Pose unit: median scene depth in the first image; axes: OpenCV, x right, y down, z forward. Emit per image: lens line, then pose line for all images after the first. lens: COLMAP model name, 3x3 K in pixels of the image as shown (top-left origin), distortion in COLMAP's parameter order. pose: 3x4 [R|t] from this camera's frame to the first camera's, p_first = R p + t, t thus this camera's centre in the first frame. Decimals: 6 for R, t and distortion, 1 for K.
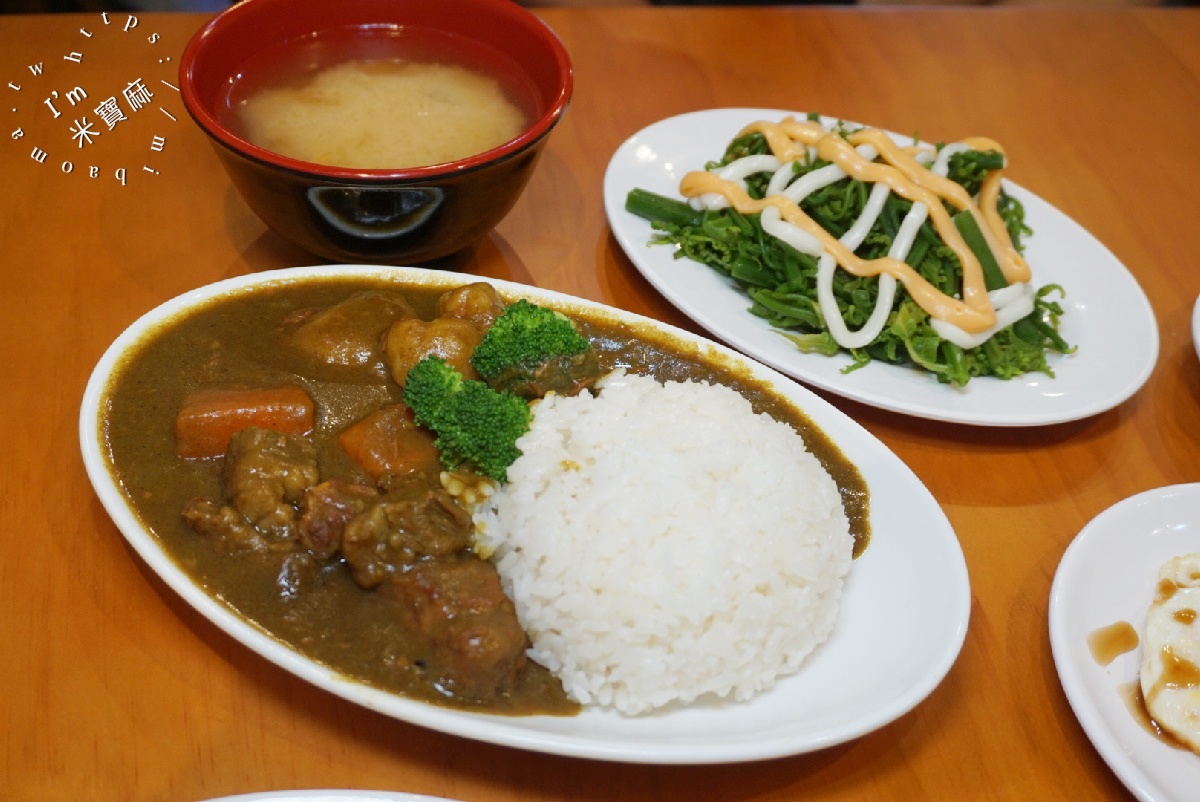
lens RADIAL K [[1362.3, 0, 600.0], [0, 1362.3, 401.0], [0, 0, 1]] dist [-0.039063, 0.002588]
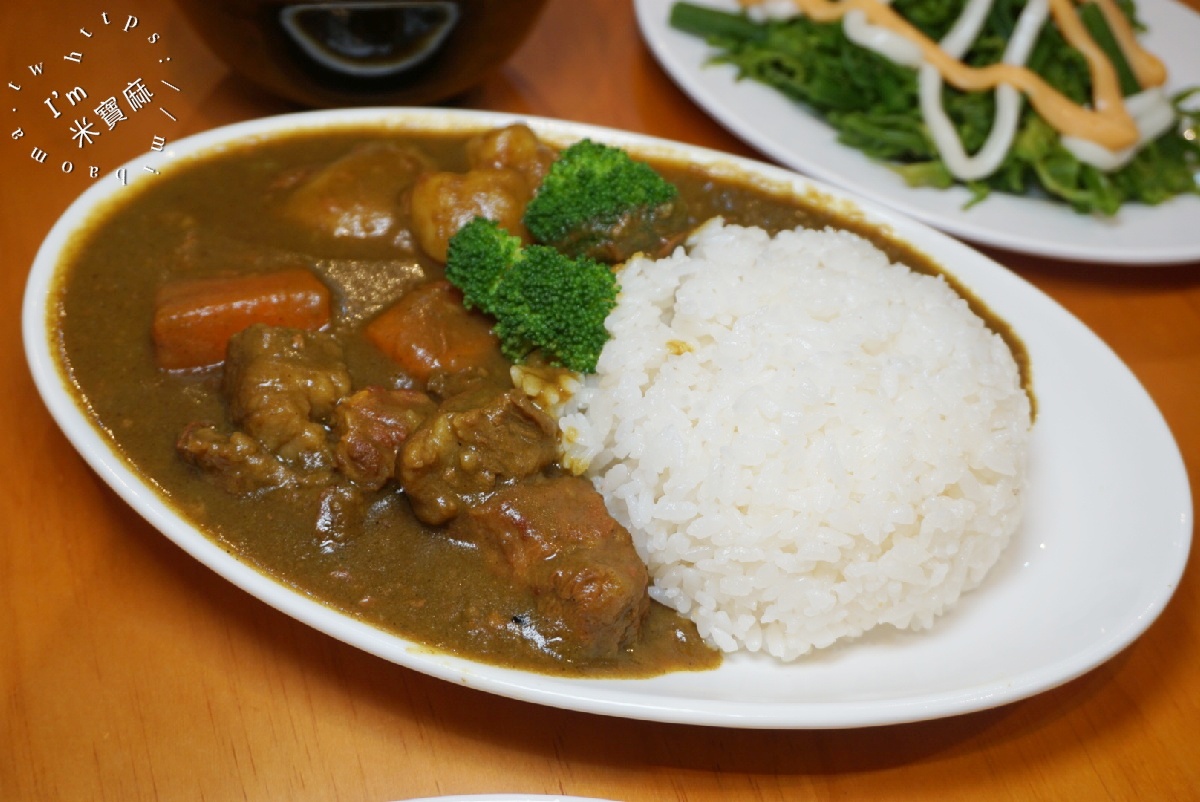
lens RADIAL K [[1389.9, 0, 600.0], [0, 1389.9, 401.0], [0, 0, 1]] dist [-0.014085, -0.003622]
pose [[0.996401, -0.068751, 0.049588, -0.104807], [0.063583, 0.993035, 0.099187, -0.003504], [-0.056062, -0.095677, 0.993832, 0.207475]]
